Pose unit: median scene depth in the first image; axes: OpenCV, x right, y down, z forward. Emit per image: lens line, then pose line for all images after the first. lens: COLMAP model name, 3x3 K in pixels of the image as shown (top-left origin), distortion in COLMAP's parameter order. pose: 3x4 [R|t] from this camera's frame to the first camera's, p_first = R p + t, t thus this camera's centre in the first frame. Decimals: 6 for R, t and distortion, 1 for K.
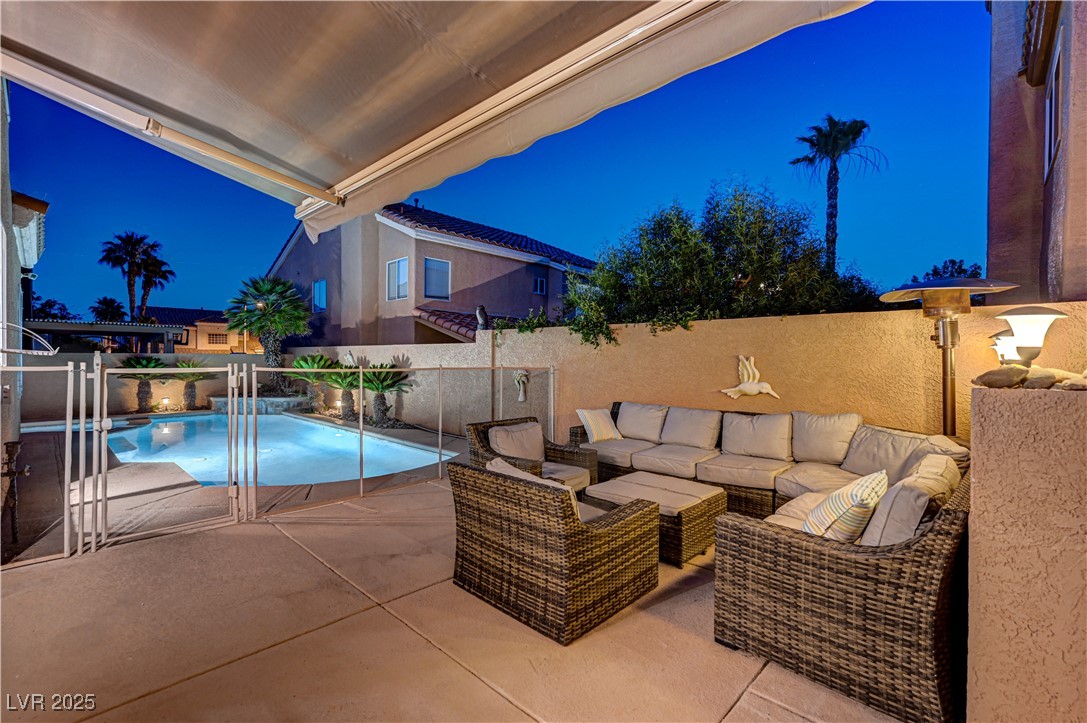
lens RADIAL K [[471.7, 0, 543.5], [0, 471.7, 361.5], [0, 0, 1]] dist [-0.000844, 0.000111]
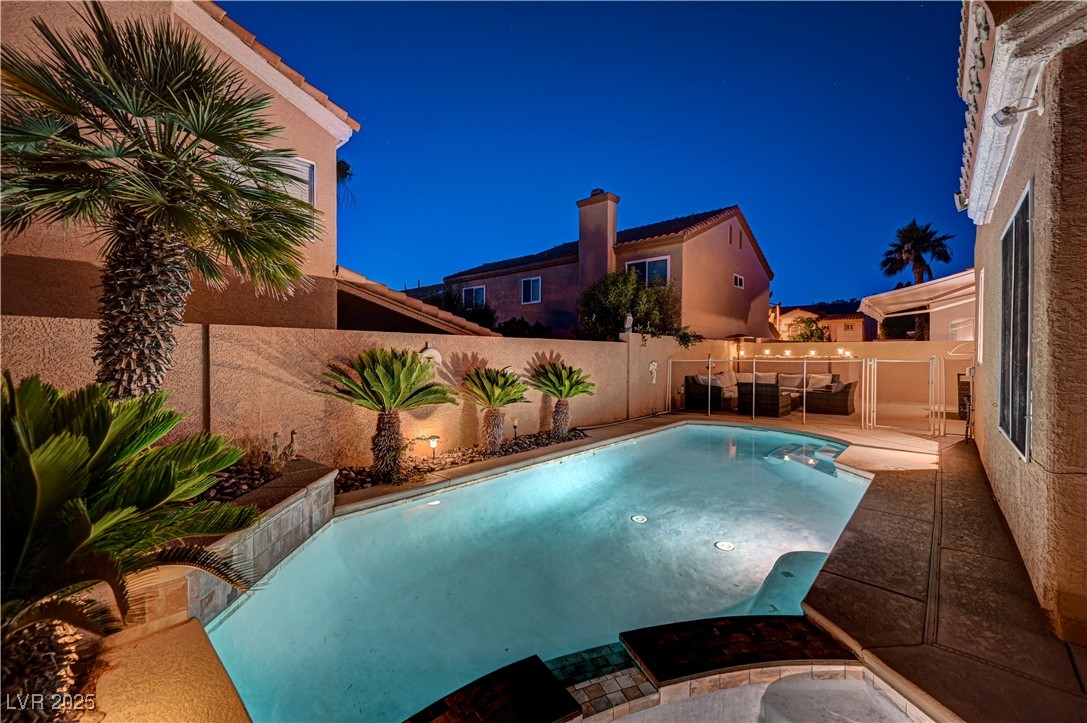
lens RADIAL K [[440.2, 0, 542.1], [0, 440.2, 365.0], [0, 0, 1]] dist [-0.000437, 0.000051]
pose [[-0.014750, -0.029604, 0.999453, -0.869027], [0.005689, 0.999543, 0.029691, -0.011099], [-0.999875, 0.006124, -0.014575, 0.832087]]
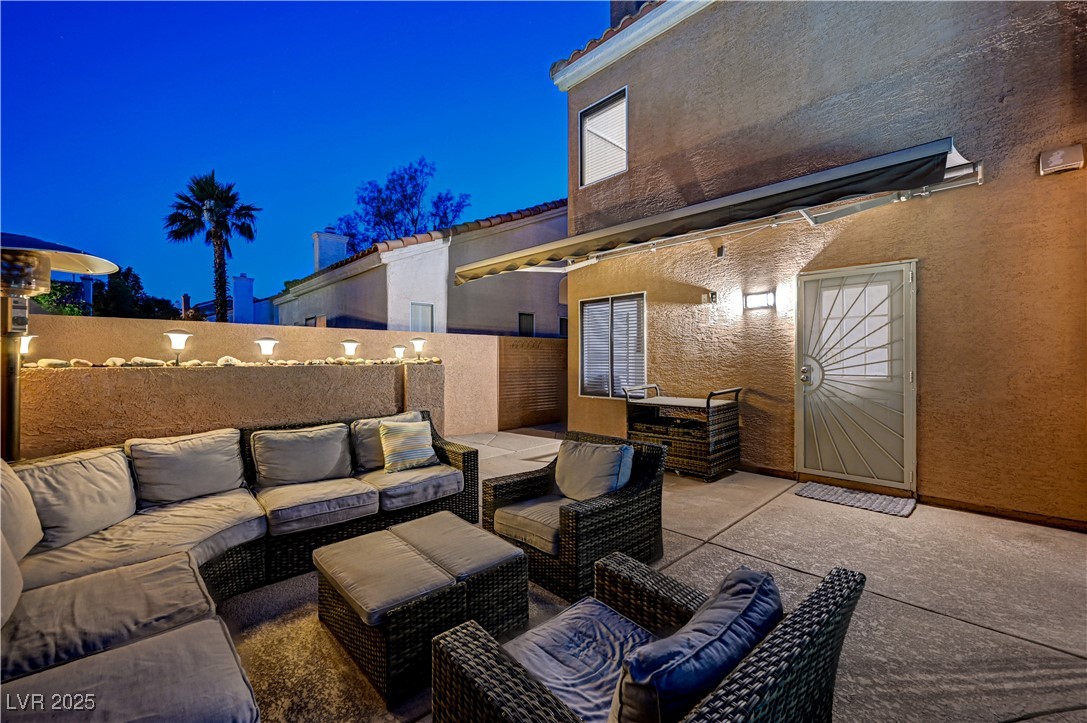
lens RADIAL K [[447.2, 0, 540.1], [0, 447.2, 358.9], [0, 0, 1]] dist [-0.002276, -0.000180]
pose [[-0.998863, -0.009332, 0.046744, 0.036109], [-0.008818, 0.999899, 0.011187, -0.002295], [-0.046844, 0.010763, -0.998844, 0.522953]]
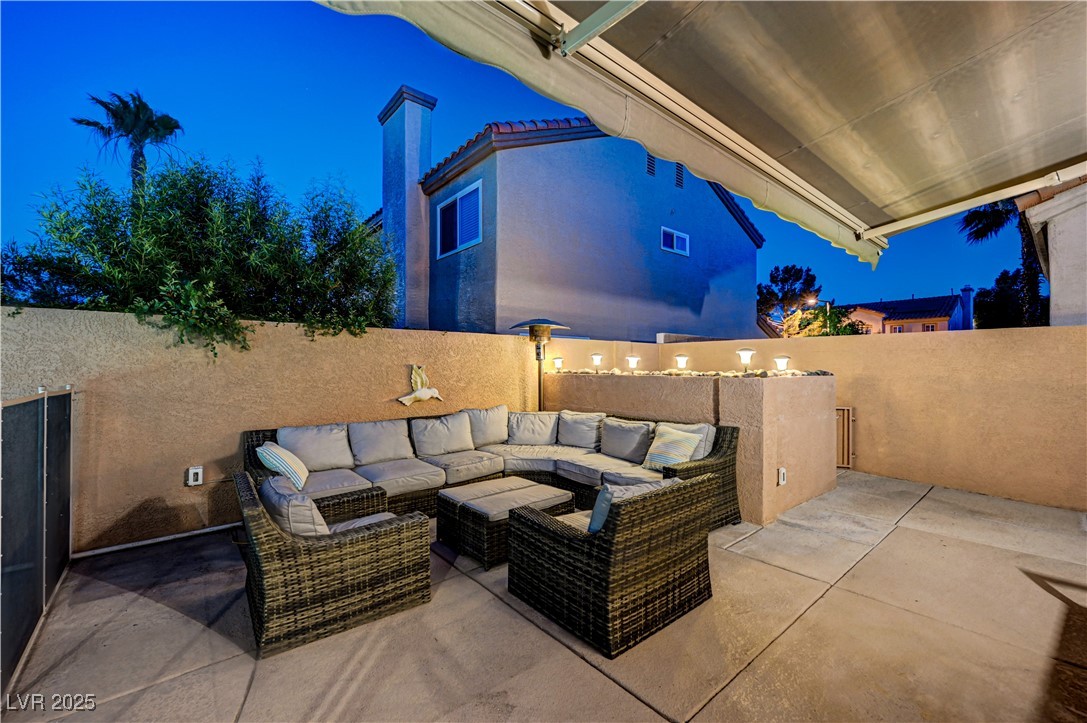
lens RADIAL K [[440.2, 0, 542.1], [0, 440.2, 365.0], [0, 0, 1]] dist [-0.000437, 0.000051]
pose [[0.121151, -0.005126, 0.992621, -0.222028], [0.010314, 0.999939, 0.003905, -0.005265], [-0.992580, 0.009765, 0.121197, 0.245074]]
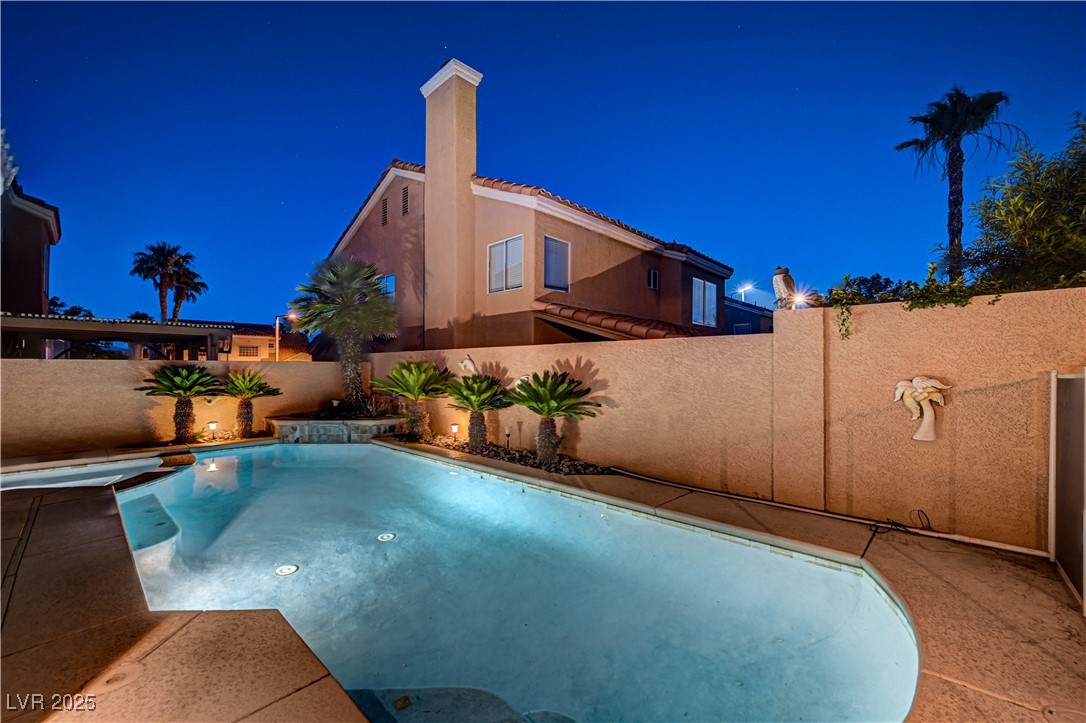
lens RADIAL K [[439.7, 0, 541.6], [0, 439.7, 365.0], [0, 0, 1]] dist [-0.000437, 0.000051]
pose [[0.999965, -0.006297, -0.005548, -0.279861], [0.006200, 0.999831, -0.017299, 0.004504], [0.005656, 0.017264, 0.999835, 0.312702]]
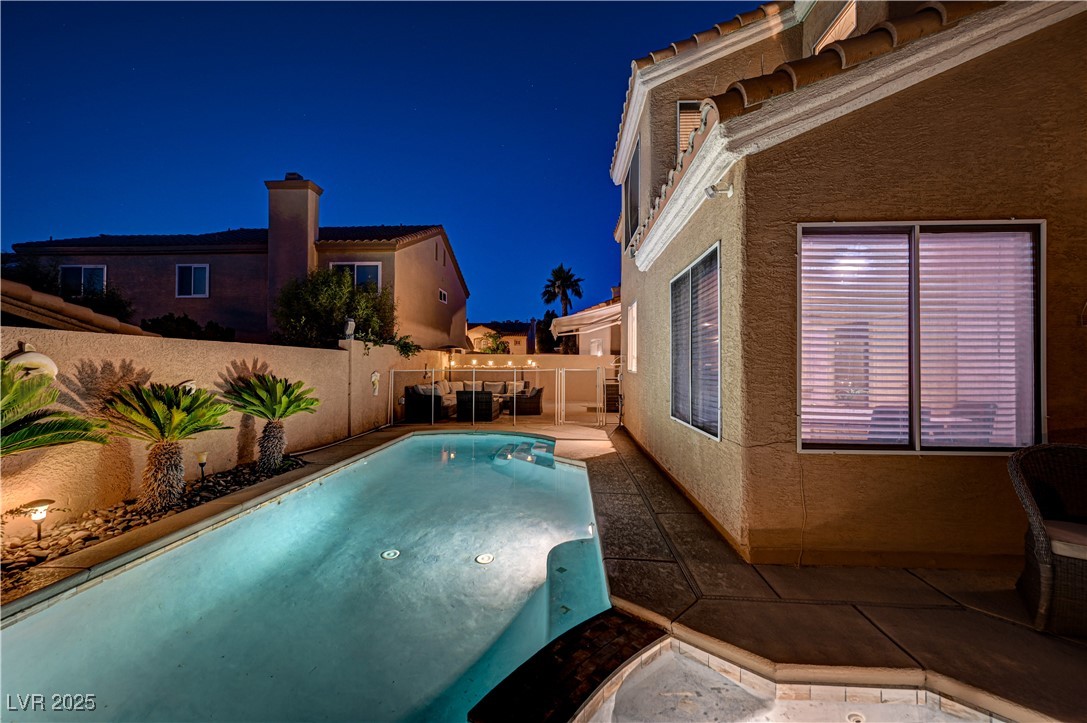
lens RADIAL K [[432.8, 0, 544.0], [0, 432.8, 364.6], [0, 0, 1]] dist [-0.000851, 0.000065]
pose [[-0.641062, -0.006684, 0.767460, -0.813588], [-0.001718, 0.999972, 0.007274, -0.010337], [-0.767487, 0.003345, -0.641055, 0.871063]]
